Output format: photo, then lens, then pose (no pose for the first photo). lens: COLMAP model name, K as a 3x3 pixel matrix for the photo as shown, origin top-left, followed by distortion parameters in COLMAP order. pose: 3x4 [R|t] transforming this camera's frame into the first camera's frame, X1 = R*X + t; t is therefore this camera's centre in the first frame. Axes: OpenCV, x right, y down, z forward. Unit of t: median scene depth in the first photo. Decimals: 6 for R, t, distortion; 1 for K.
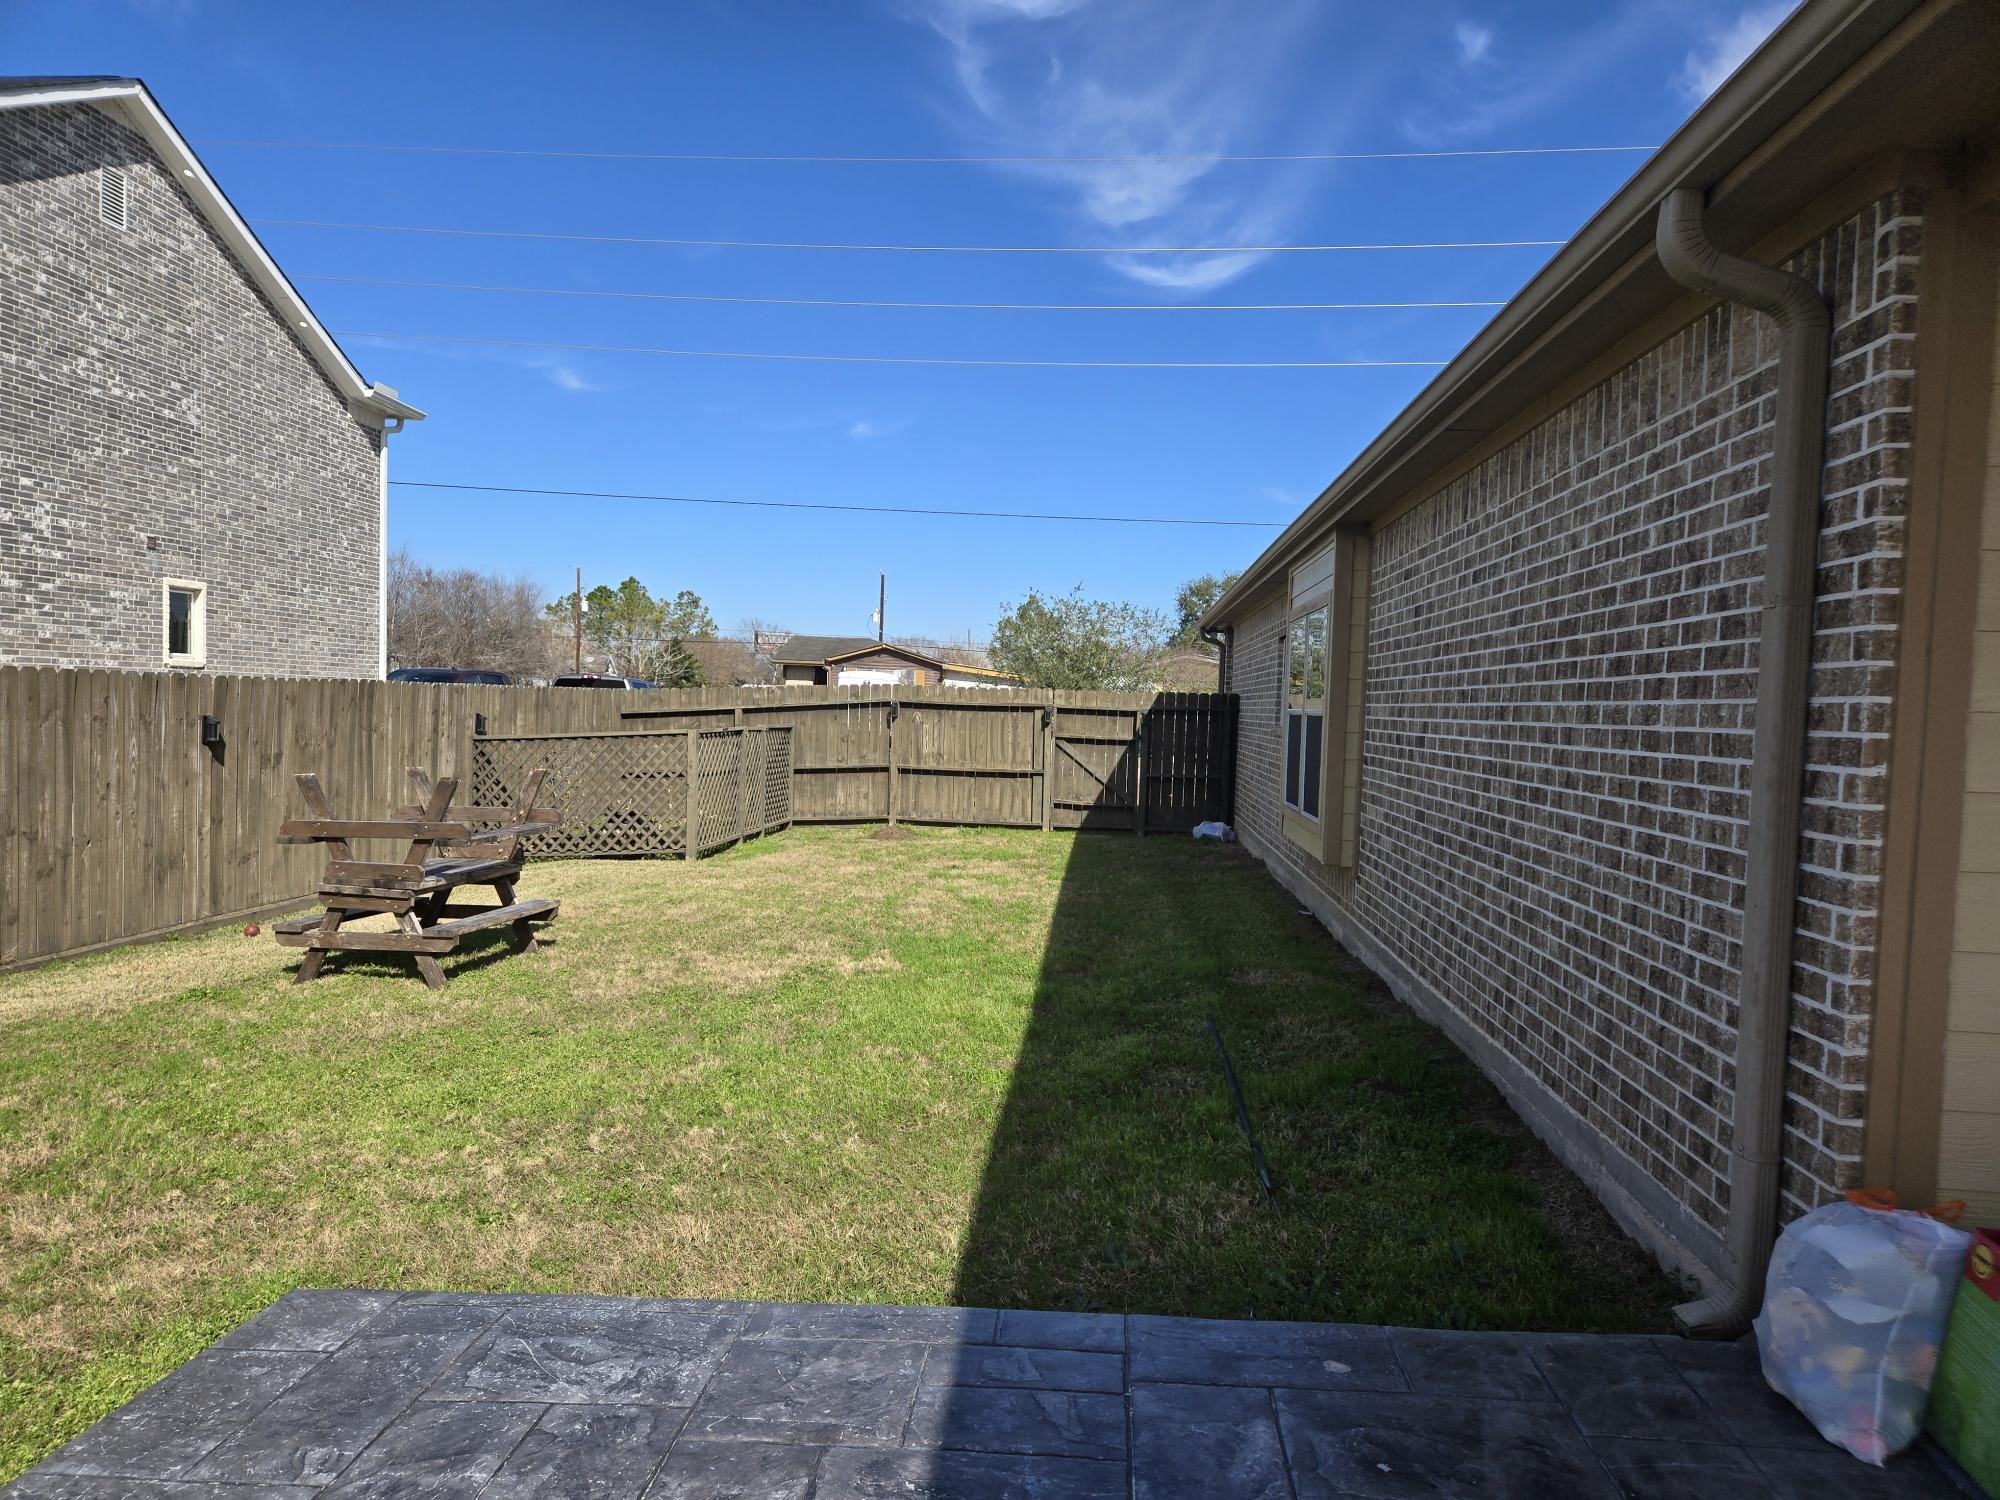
lens RADIAL K [[1330.8, 0, 1001.2], [0, 1330.8, 755.8], [0, 0, 1]] dist [0.071003, -0.058474]
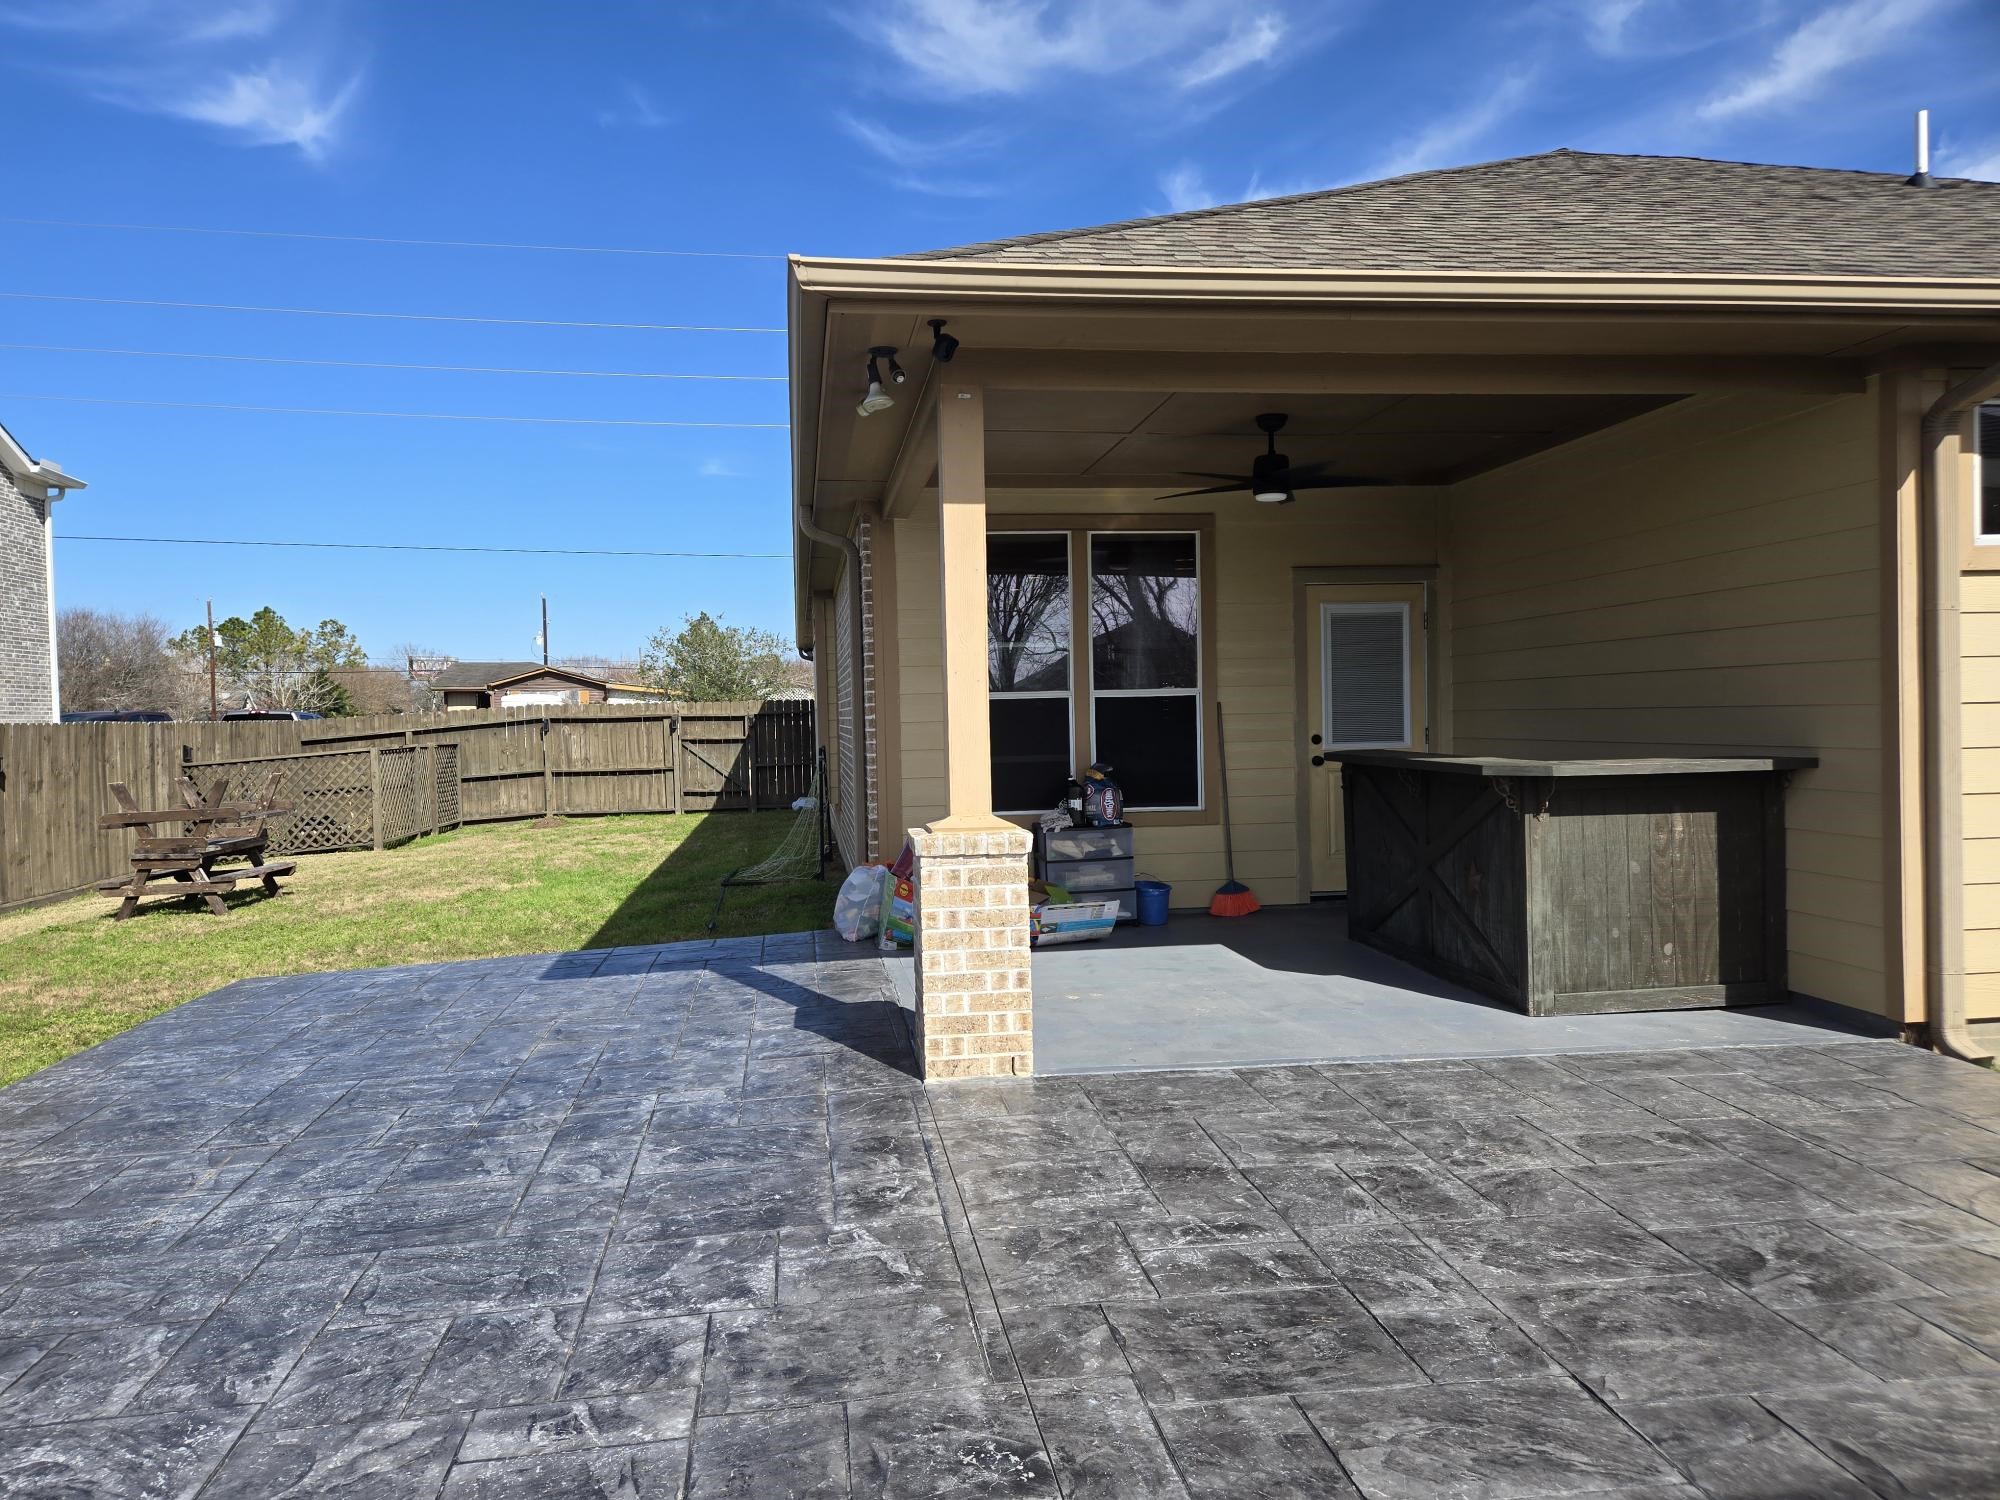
lens RADIAL K [[1330.8, 0, 991.2], [0, 1330.8, 747.4], [0, 0, 1]] dist [0.071003, -0.058474]
pose [[0.973578, -0.058060, 0.220849, 0.046328], [0.060829, 0.998132, -0.005751, 0.018341], [-0.220103, 0.019033, 0.975291, -0.304361]]
